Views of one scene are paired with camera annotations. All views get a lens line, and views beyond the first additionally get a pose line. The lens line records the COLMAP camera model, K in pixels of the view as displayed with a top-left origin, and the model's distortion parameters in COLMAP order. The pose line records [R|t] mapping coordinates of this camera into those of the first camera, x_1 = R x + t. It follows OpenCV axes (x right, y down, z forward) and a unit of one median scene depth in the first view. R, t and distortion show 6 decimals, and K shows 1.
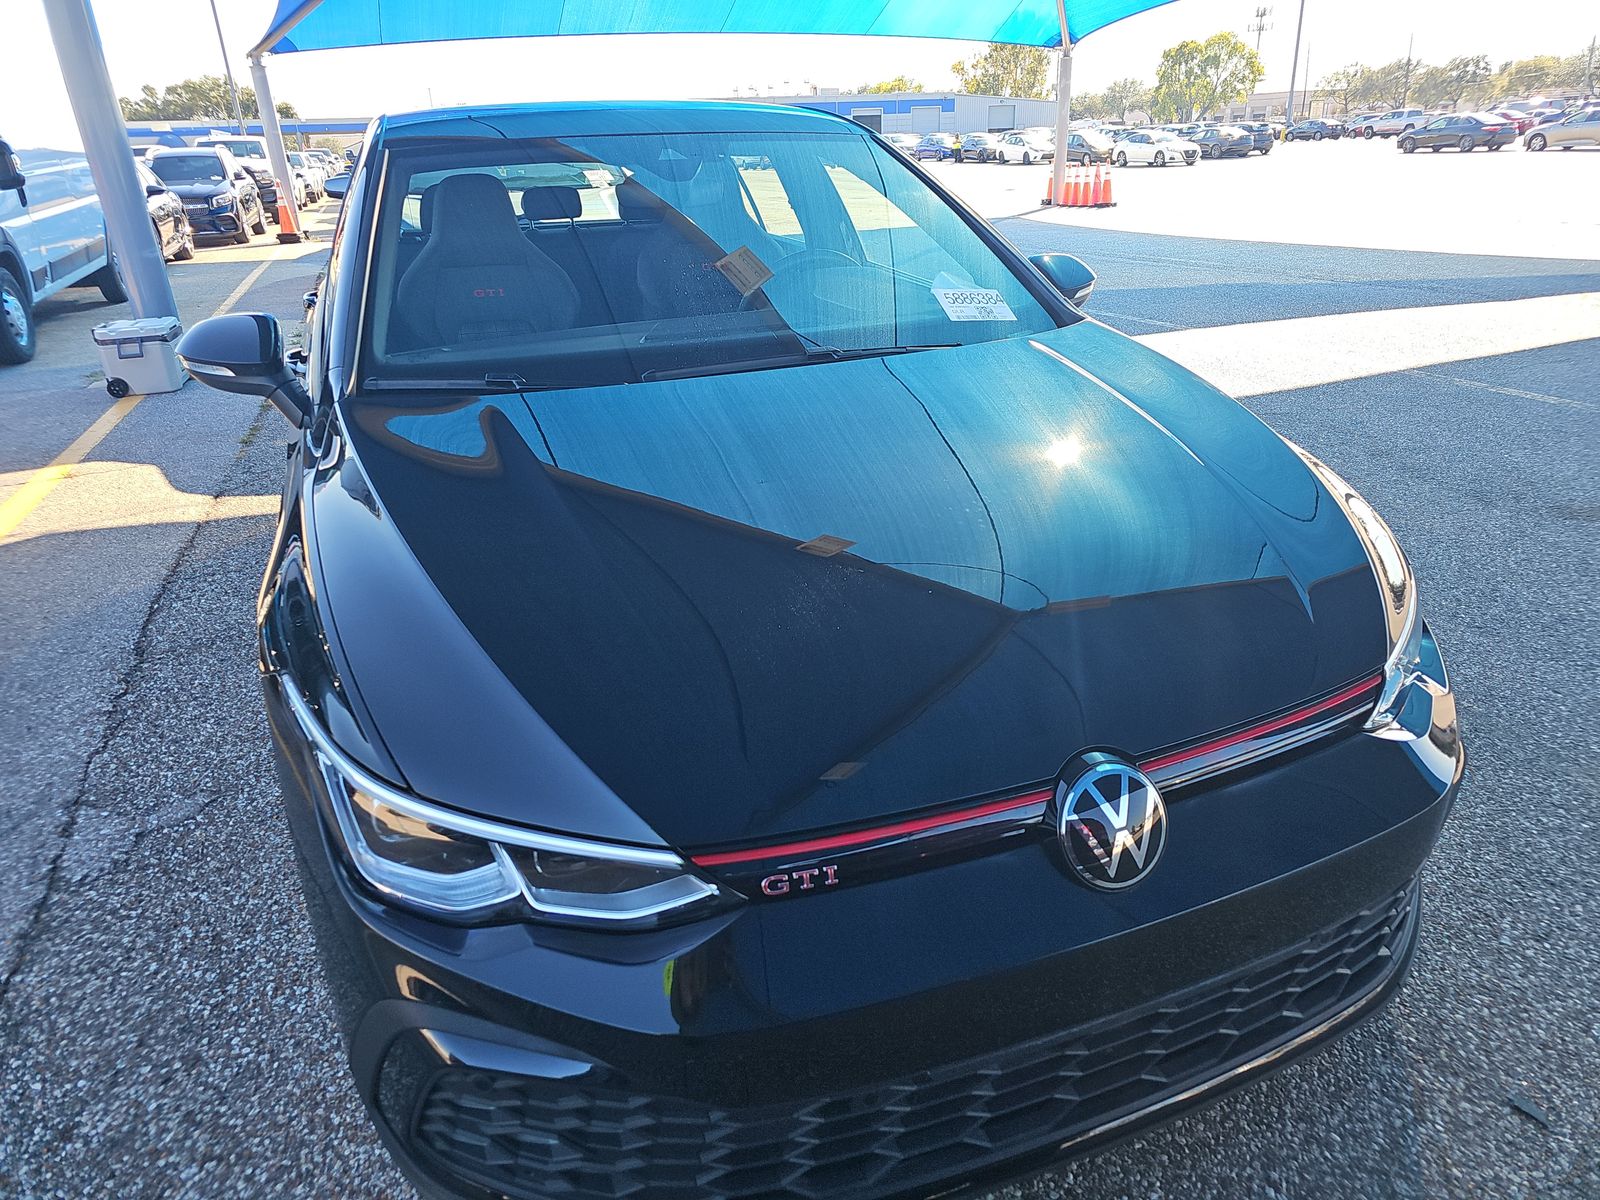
lens RADIAL K [[1083.9, 0, 800.0], [0, 1083.9, 600.0], [0, 0, 1]] dist [0.021603, -0.002601]
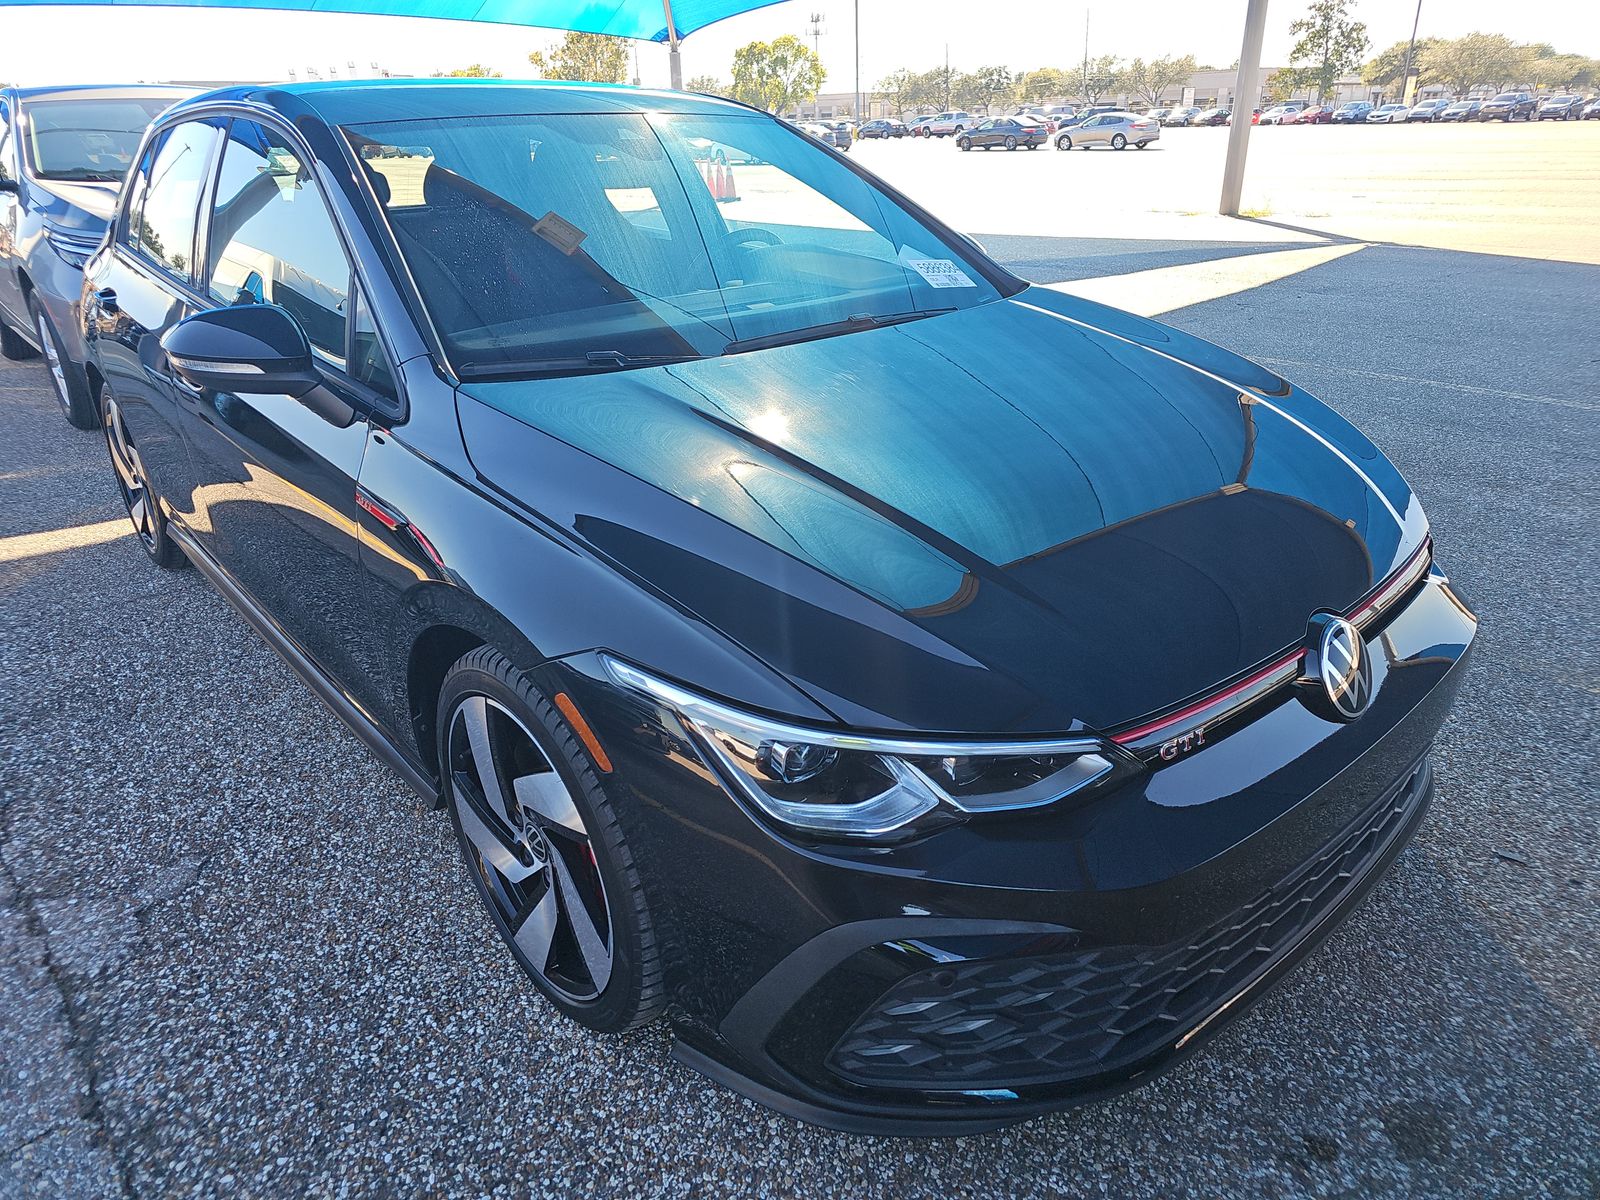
lens RADIAL K [[1080.6, 0, 800.0], [0, 1080.6, 600.0], [0, 0, 1]] dist [0.041359, -0.025751]
pose [[0.939967, -0.124975, 0.317557, -0.369221], [0.123389, 0.992039, 0.025186, 0.011534], [-0.318176, 0.015510, 0.947905, 0.006875]]
